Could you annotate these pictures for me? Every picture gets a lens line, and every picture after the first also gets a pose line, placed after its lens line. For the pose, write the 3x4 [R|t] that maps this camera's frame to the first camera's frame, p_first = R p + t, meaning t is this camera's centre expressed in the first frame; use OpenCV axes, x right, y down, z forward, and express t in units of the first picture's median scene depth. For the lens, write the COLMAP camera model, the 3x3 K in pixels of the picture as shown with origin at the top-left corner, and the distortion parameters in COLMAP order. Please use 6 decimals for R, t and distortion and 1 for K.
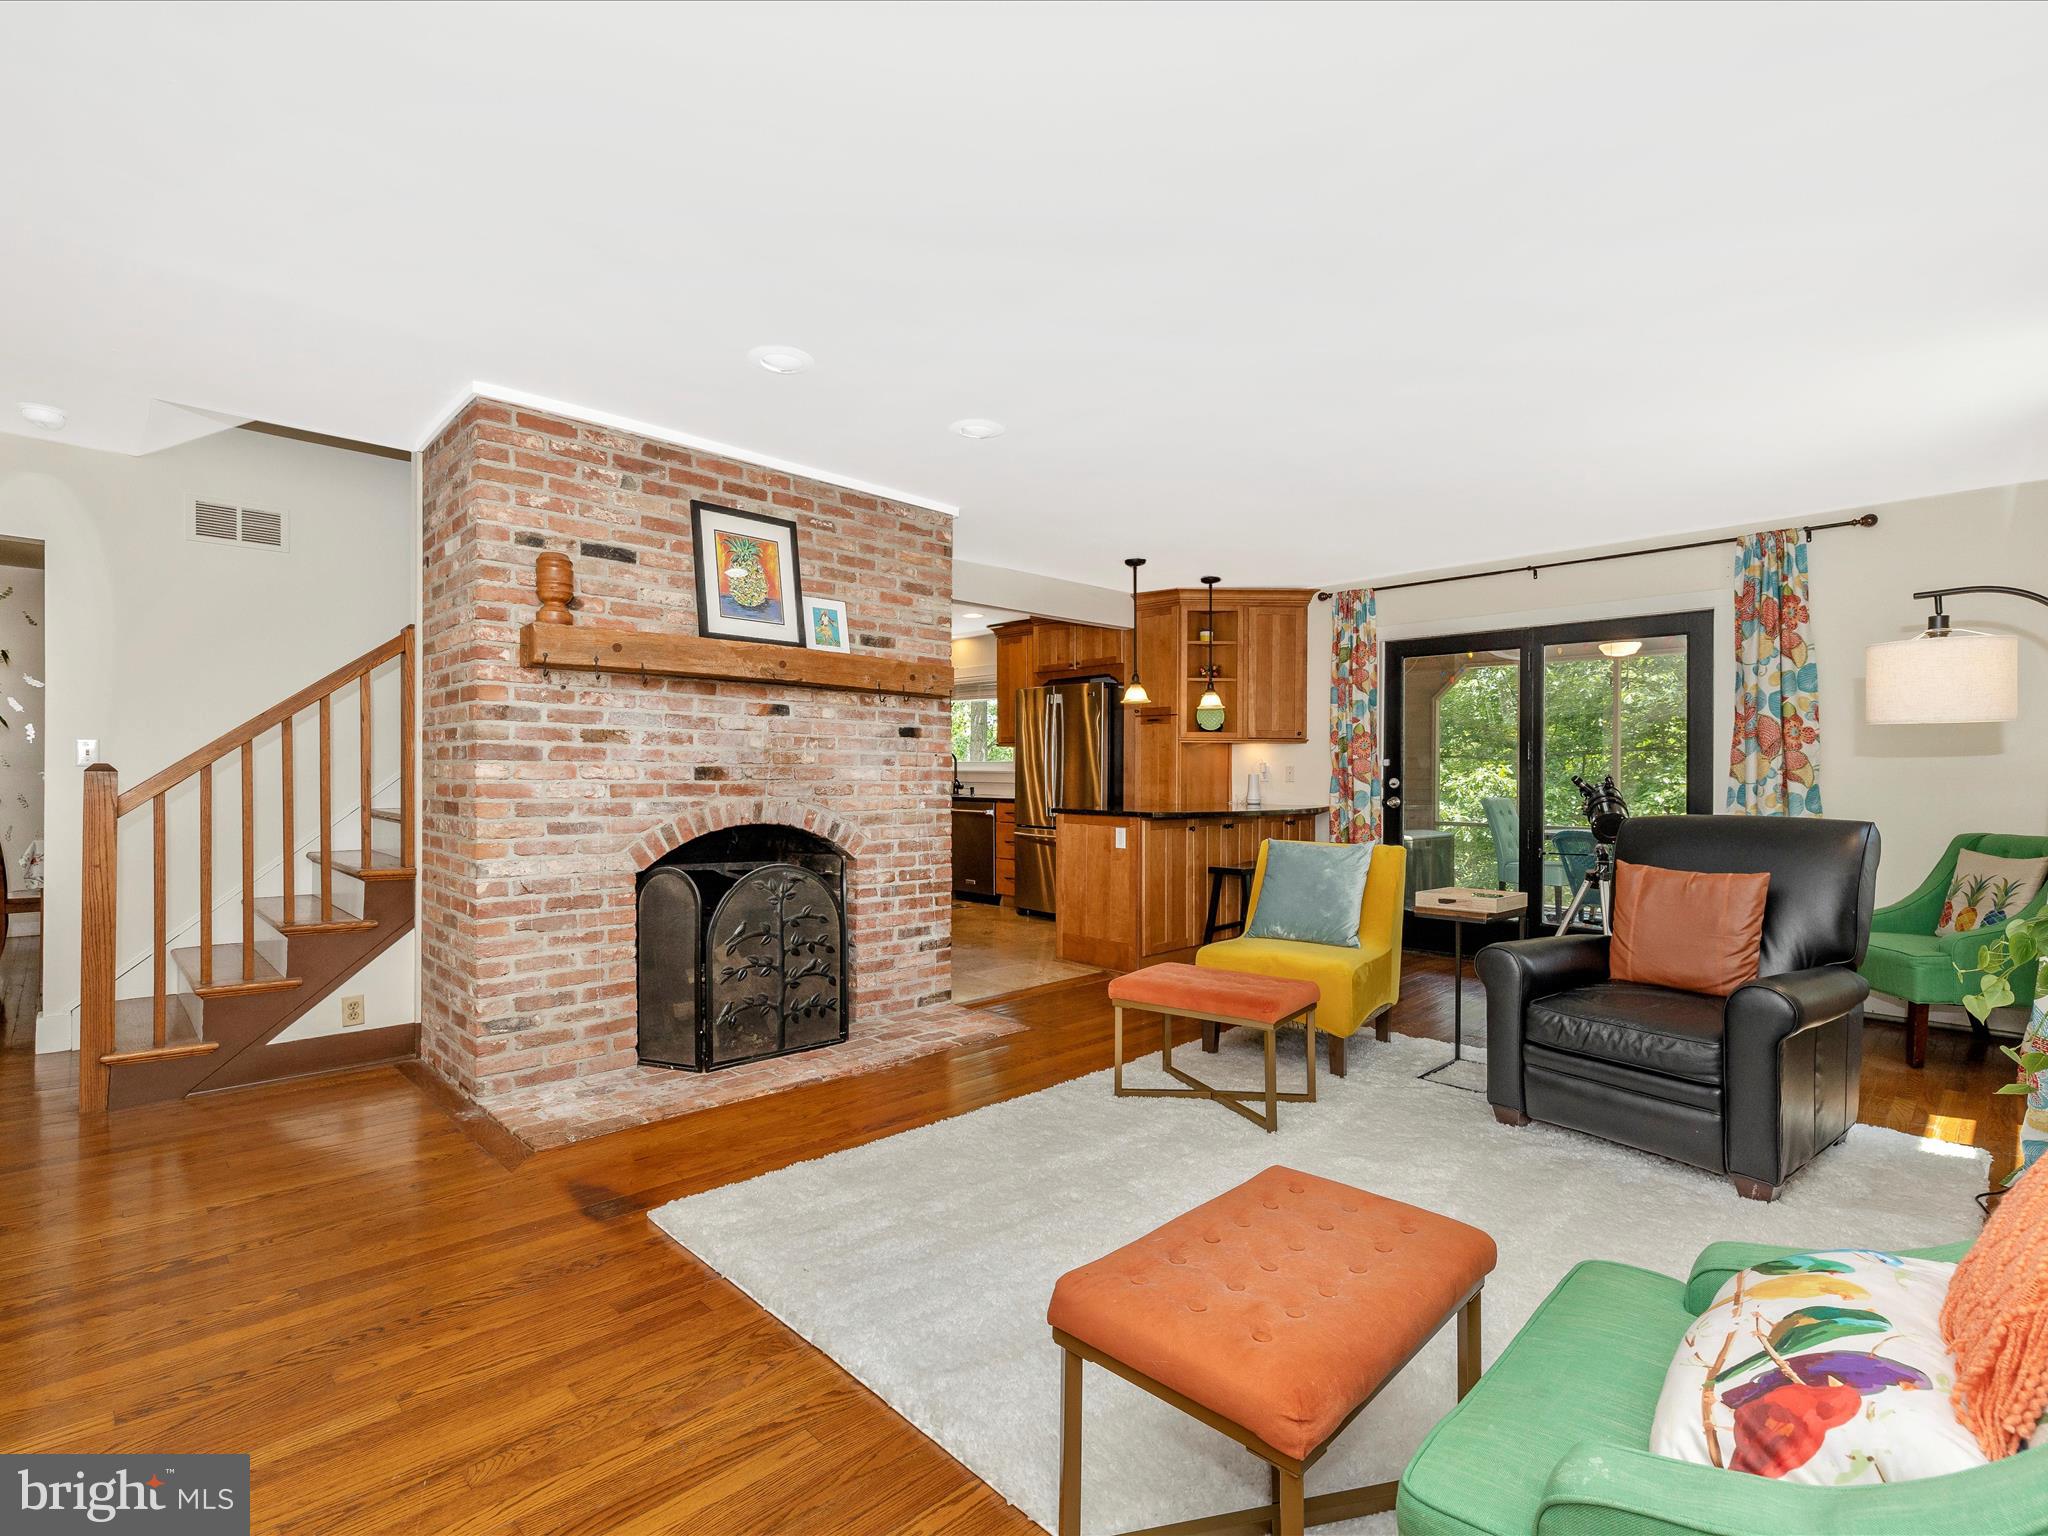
lens RADIAL K [[966.2, 0, 1021.9], [0, 966.2, 777.0], [0, 0, 1]] dist [-0.002491, 0.000683]
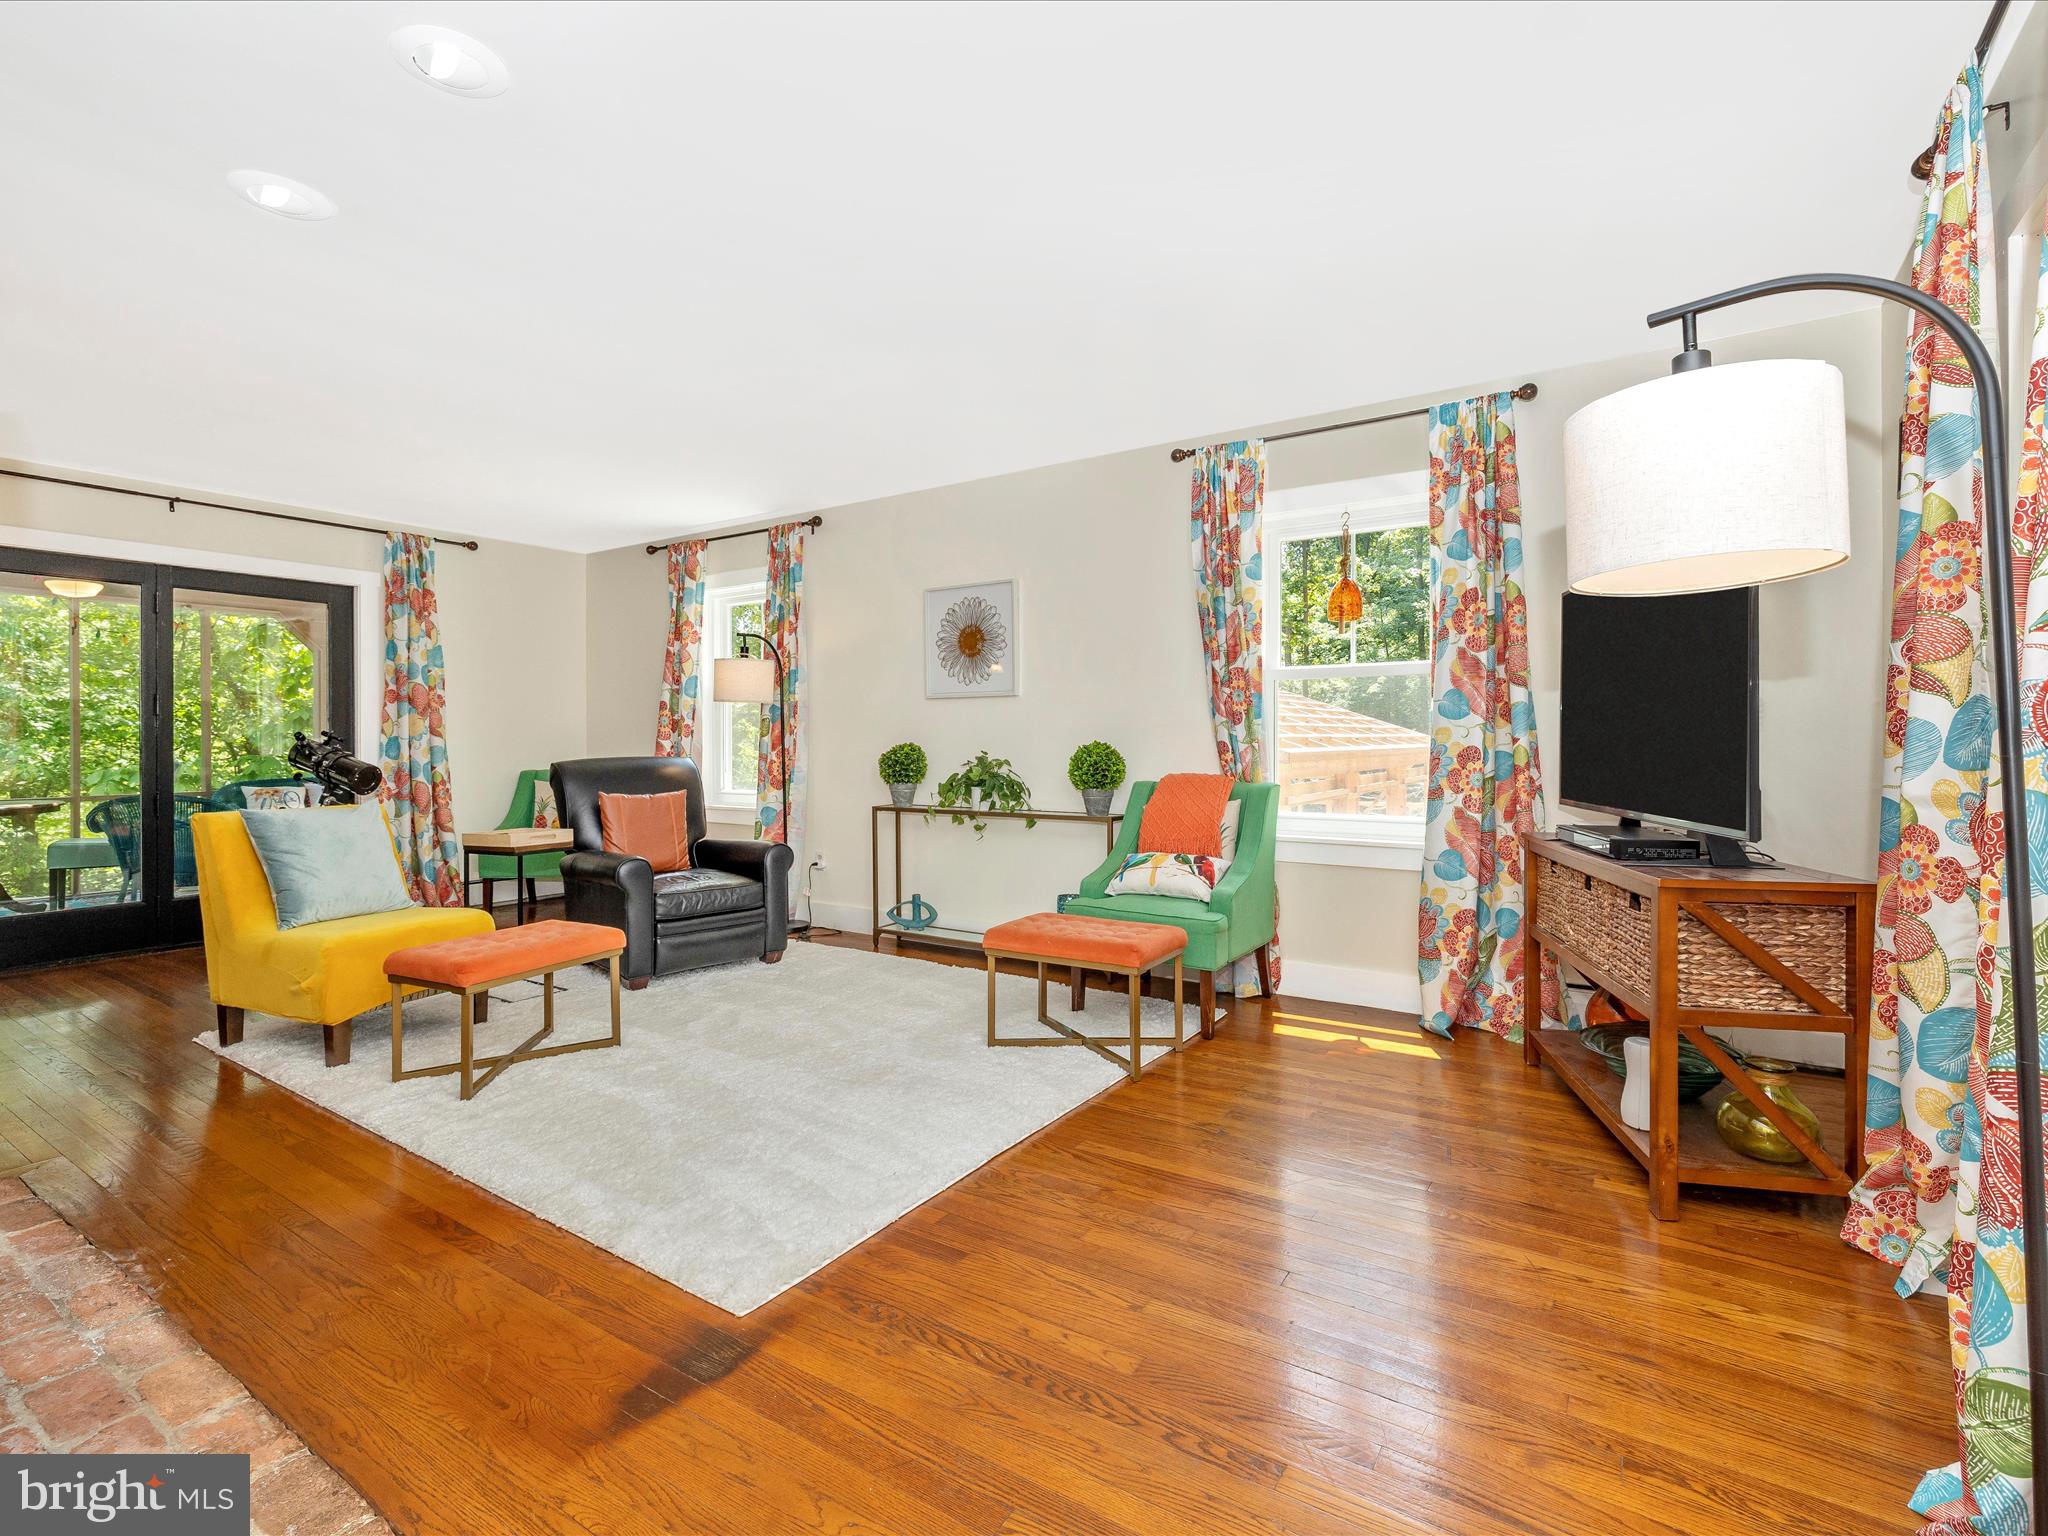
lens RADIAL K [[966.2, 0, 1023.2], [0, 966.2, 753.2], [0, 0, 1]] dist [-0.002491, 0.000683]
pose [[-0.205764, -0.021047, 0.978375, -0.699445], [0.005667, 0.999726, 0.022698, 0.002773], [-0.978585, 0.010215, -0.205588, 0.568949]]
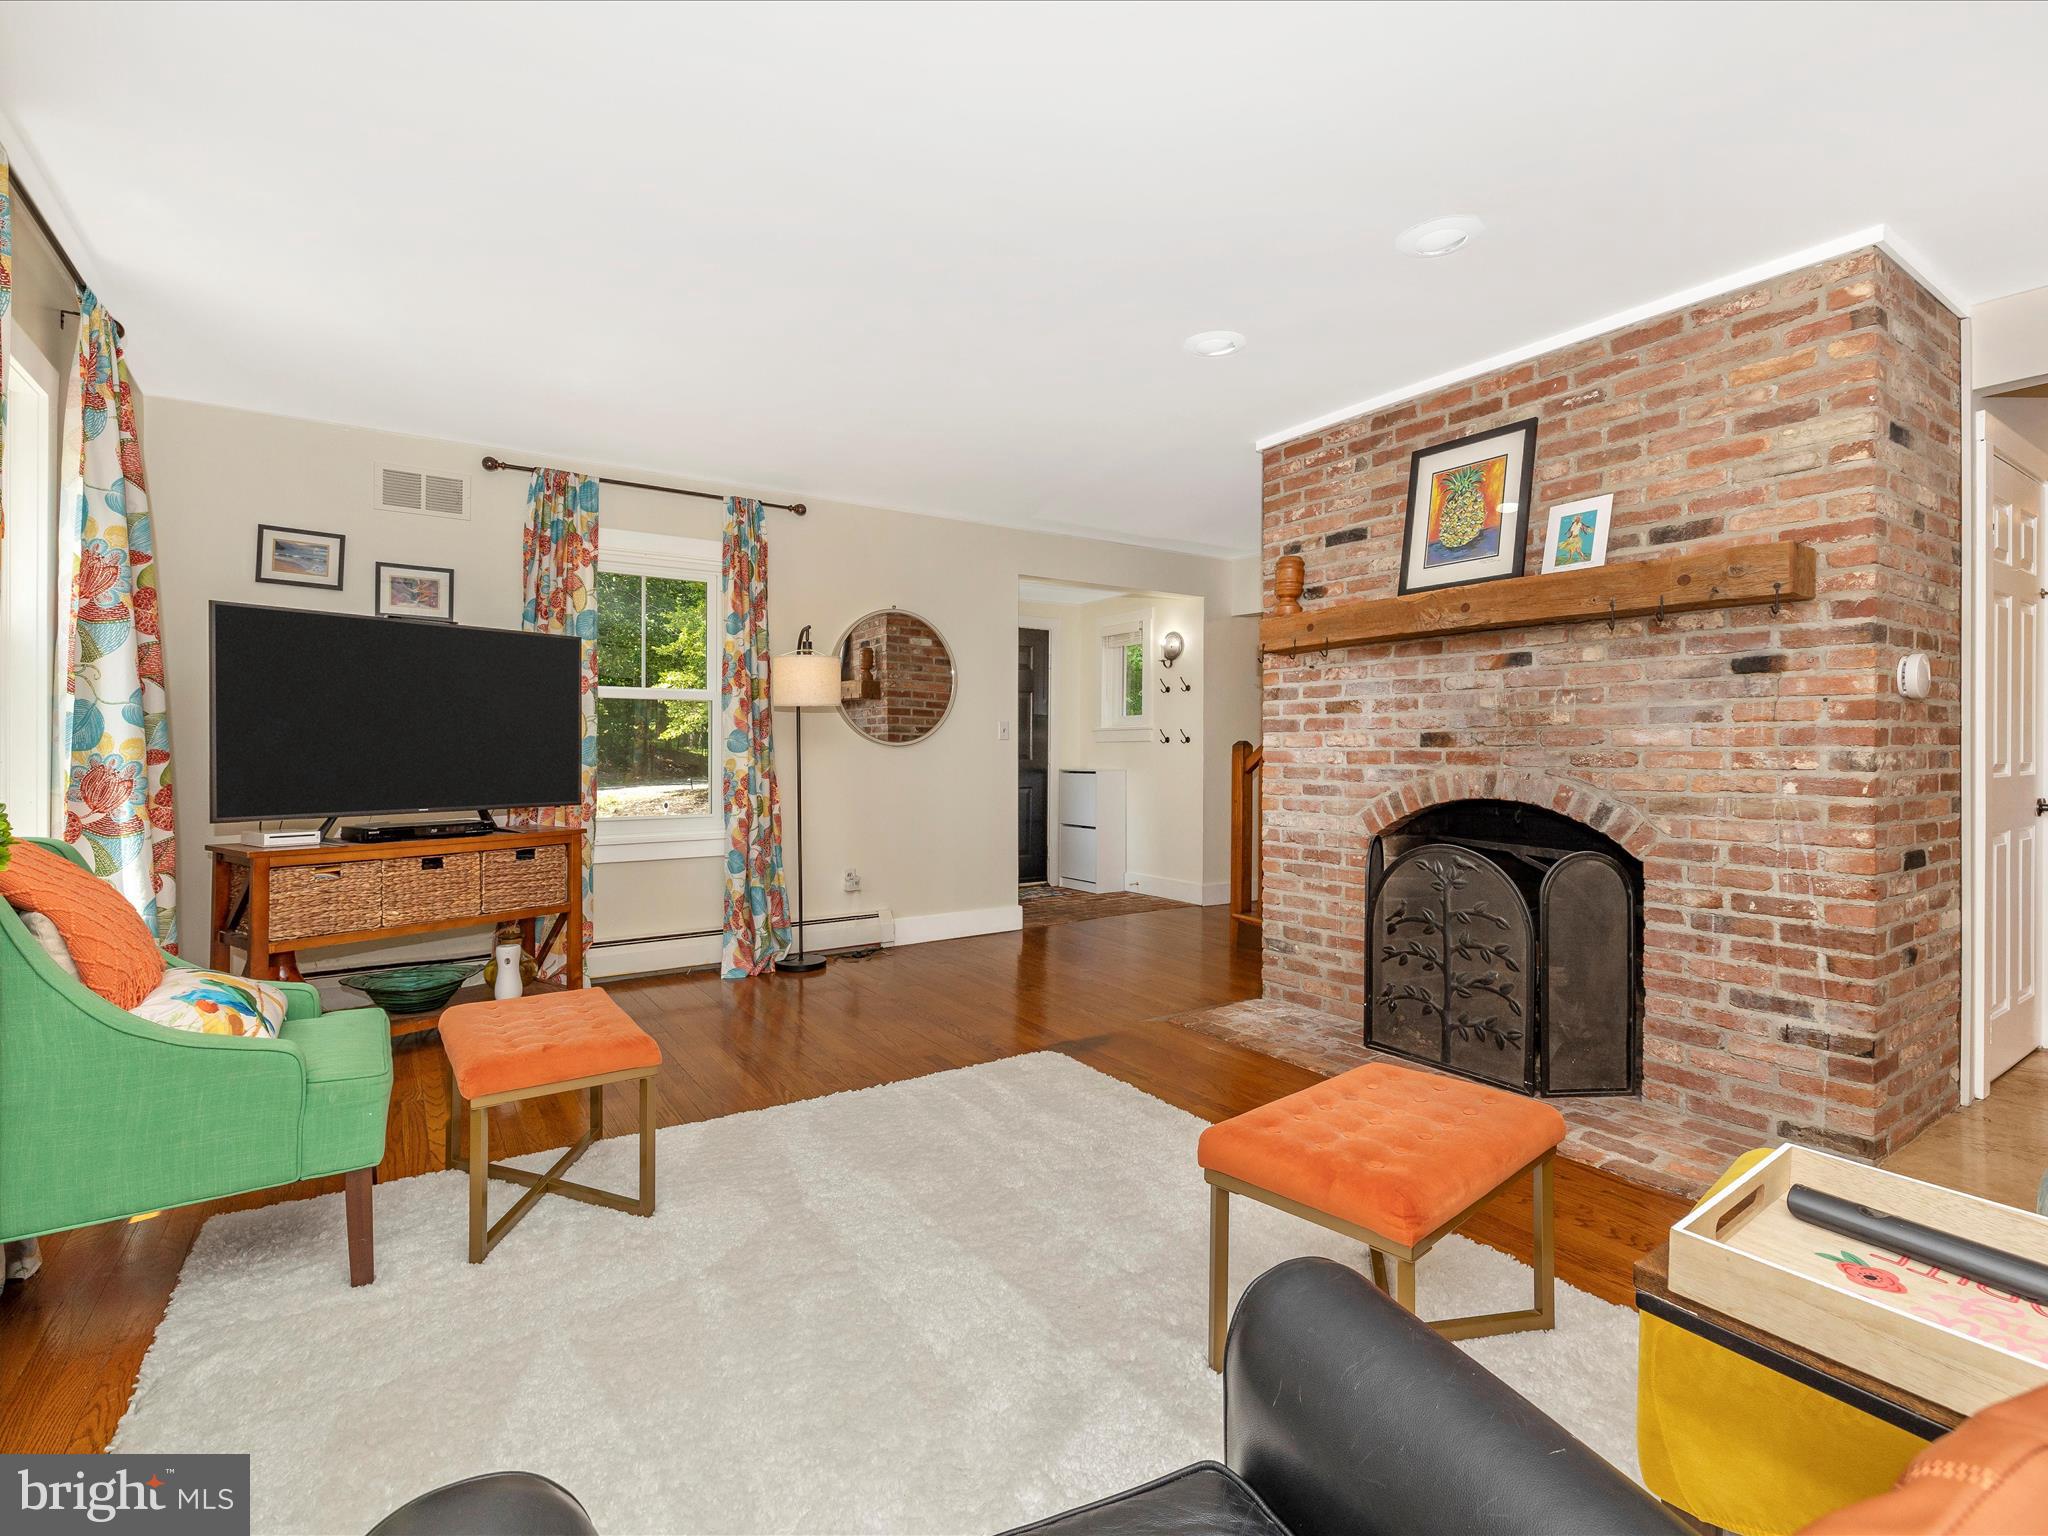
lens RADIAL K [[966.2, 0, 1022.8], [0, 966.2, 752.4], [0, 0, 1]] dist [-0.002491, 0.000683]
pose [[-0.177756, -0.007308, -0.984047, 0.618955], [-0.004212, 0.999969, -0.006665, 0.015444], [0.984066, 0.002960, -0.177781, 0.742806]]
